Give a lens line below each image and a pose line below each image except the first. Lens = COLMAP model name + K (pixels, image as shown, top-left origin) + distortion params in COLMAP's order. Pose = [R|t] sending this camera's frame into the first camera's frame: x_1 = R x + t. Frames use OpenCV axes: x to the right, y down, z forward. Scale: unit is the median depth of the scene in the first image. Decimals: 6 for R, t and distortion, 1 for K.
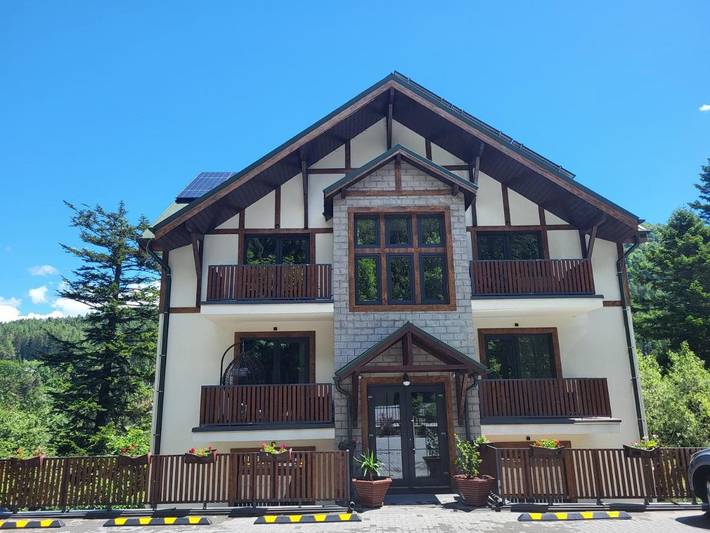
lens RADIAL K [[532.2, 0, 354.6], [0, 532.2, 281.5], [0, 0, 1]] dist [0.088933, -0.157762]
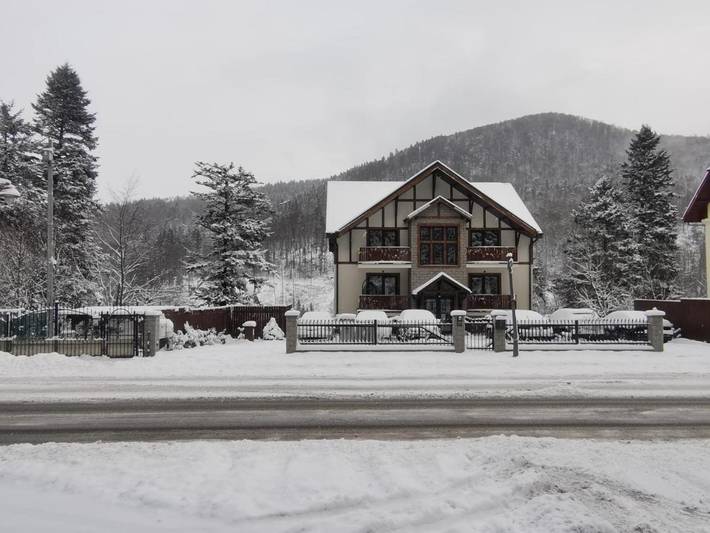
lens RADIAL K [[532.2, 0, 354.6], [0, 532.2, 281.5], [0, 0, 1]] dist [0.088933, -0.157762]
pose [[0.999708, 0.013004, 0.020391, -0.313776], [-0.016977, 0.977818, 0.208767, -0.349342], [-0.017224, -0.209052, 0.977753, -1.279082]]
